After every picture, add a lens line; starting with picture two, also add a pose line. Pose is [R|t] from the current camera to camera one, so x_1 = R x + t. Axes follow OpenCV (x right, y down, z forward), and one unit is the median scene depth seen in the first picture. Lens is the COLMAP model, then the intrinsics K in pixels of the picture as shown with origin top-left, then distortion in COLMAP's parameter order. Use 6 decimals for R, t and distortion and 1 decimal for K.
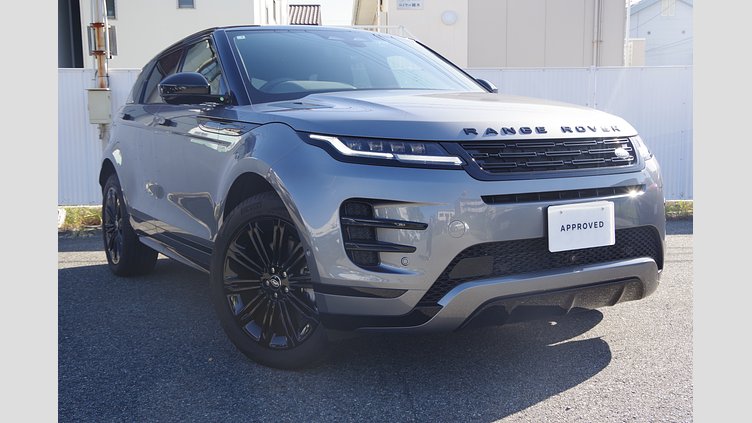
lens RADIAL K [[998.1, 0, 383.1], [0, 998.1, 221.4], [0, 0, 1]] dist [0.218397, 0.000000]
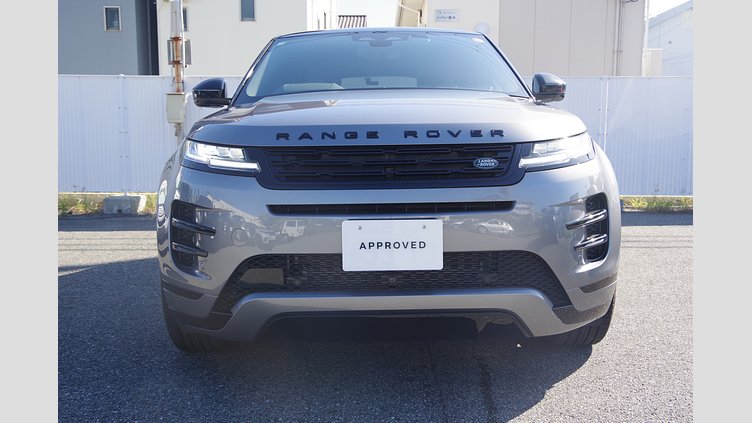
lens RADIAL K [[998.1, 0, 380.8], [0, 998.1, 212.3], [0, 0, 1]] dist [0.218397, 0.000000]
pose [[0.998728, 0.015478, -0.047993, 0.013901], [-0.015810, 0.999854, -0.006549, 0.010336], [0.047885, 0.007300, 0.998826, -0.141712]]
